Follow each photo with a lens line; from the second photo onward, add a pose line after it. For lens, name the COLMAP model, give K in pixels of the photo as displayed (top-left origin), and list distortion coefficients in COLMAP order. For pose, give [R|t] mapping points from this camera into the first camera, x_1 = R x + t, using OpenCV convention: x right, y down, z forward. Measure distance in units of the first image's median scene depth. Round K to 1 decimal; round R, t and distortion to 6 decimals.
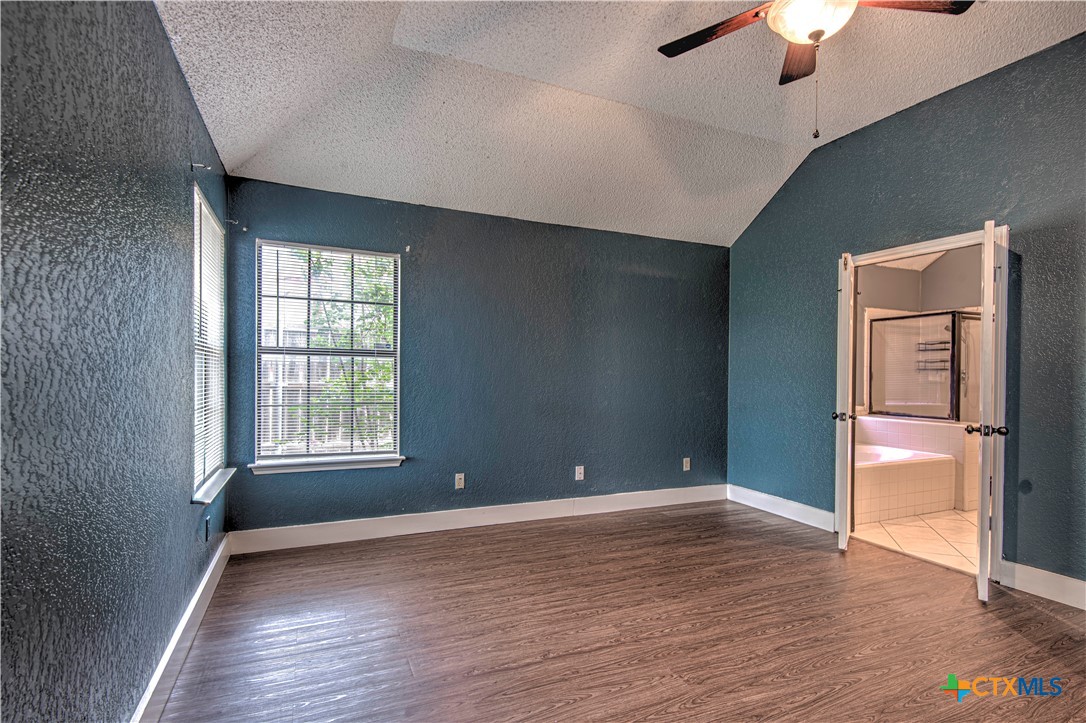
lens RADIAL K [[511.8, 0, 531.4], [0, 511.8, 376.1], [0, 0, 1]] dist [0.010631, -0.012468]
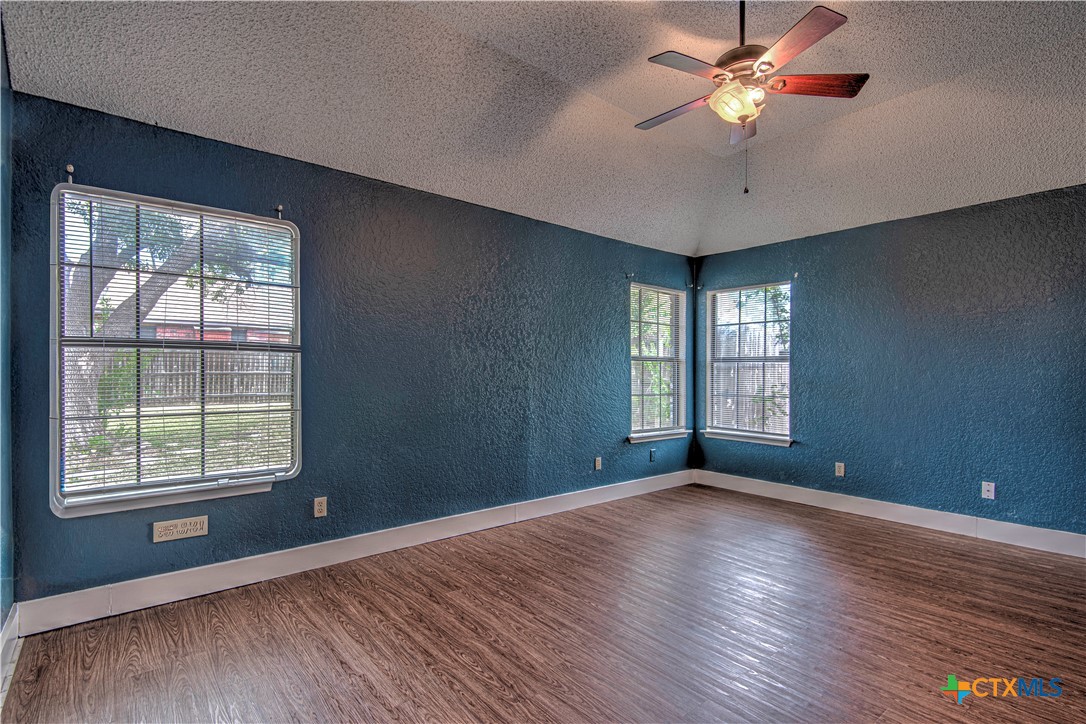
lens RADIAL K [[511.8, 0, 550.1], [0, 511.8, 367.1], [0, 0, 1]] dist [0.010631, -0.012468]
pose [[0.294359, -0.016875, -0.955546, 0.787119], [-0.010602, 0.999725, -0.020922, 0.011004], [0.955636, 0.016289, 0.294100, 0.055704]]
